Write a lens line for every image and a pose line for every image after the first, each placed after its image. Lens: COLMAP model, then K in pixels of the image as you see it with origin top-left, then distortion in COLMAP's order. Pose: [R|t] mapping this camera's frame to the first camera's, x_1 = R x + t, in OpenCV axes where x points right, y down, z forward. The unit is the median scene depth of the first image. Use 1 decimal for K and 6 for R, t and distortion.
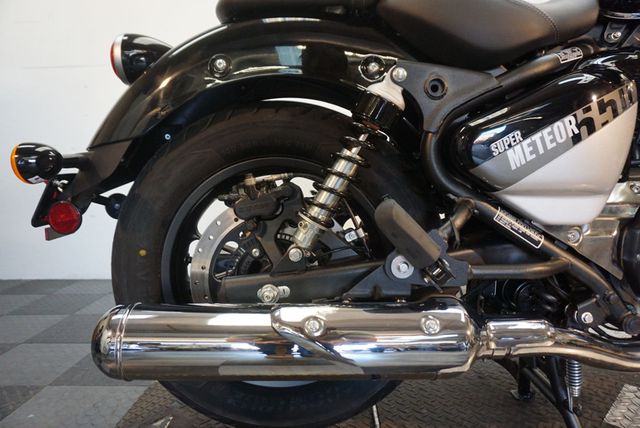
lens RADIAL K [[430.6, 0, 320.0], [0, 430.6, 214.0], [0, 0, 1]] dist [-0.048157, 0.038546]
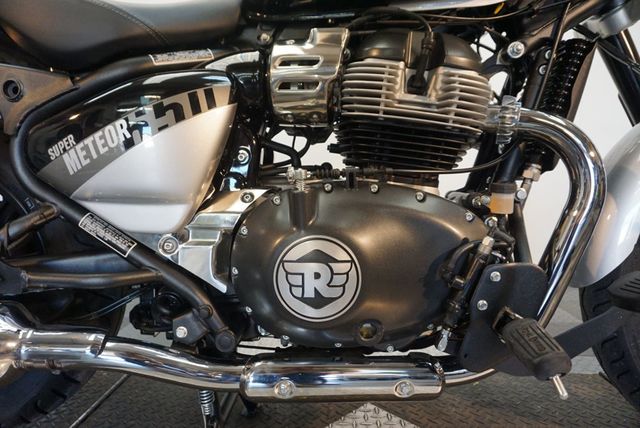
lens RADIAL K [[430.6, 0, 320.0], [0, 430.6, 214.0], [0, 0, 1]] dist [-0.048157, 0.038546]
pose [[0.999504, 0.022080, -0.022469, 0.997230], [-0.022381, 0.999662, -0.013243, -0.014148], [0.022169, 0.013739, 0.999660, 0.049878]]
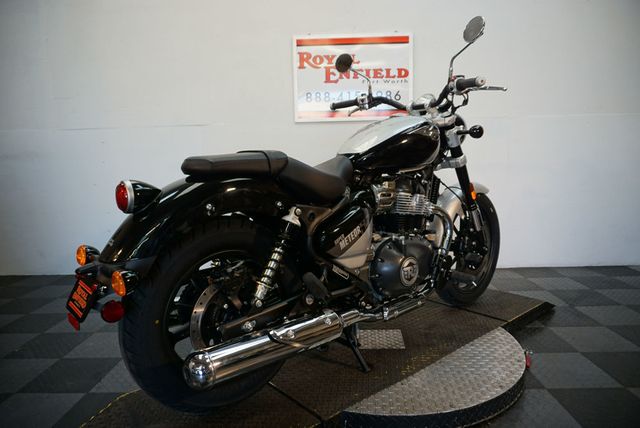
lens RADIAL K [[430.6, 0, 320.0], [0, 430.6, 214.0], [0, 0, 1]] dist [-0.048157, 0.038546]
pose [[0.747944, -0.077236, 0.659252, -1.168504], [0.077082, 0.996594, 0.029306, -0.368405], [-0.659270, 0.028897, 0.751350, -0.711913]]
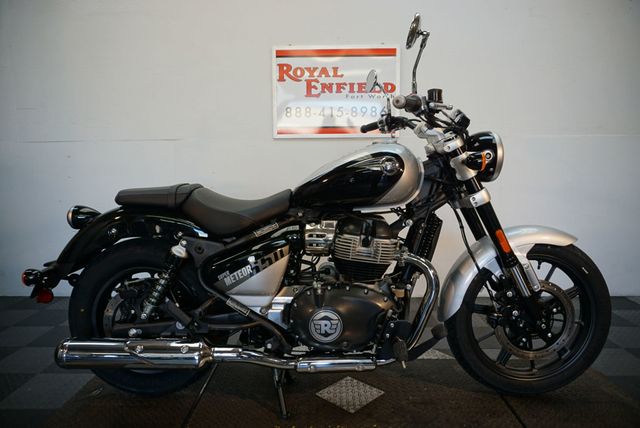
lens RADIAL K [[430.6, 0, 320.0], [0, 430.6, 214.0], [0, 0, 1]] dist [-0.048157, 0.038546]
pose [[0.999882, 0.014224, 0.005800, 0.921233], [-0.014291, 0.999830, 0.011689, -0.526525], [-0.005632, -0.011770, 0.999915, -1.381316]]
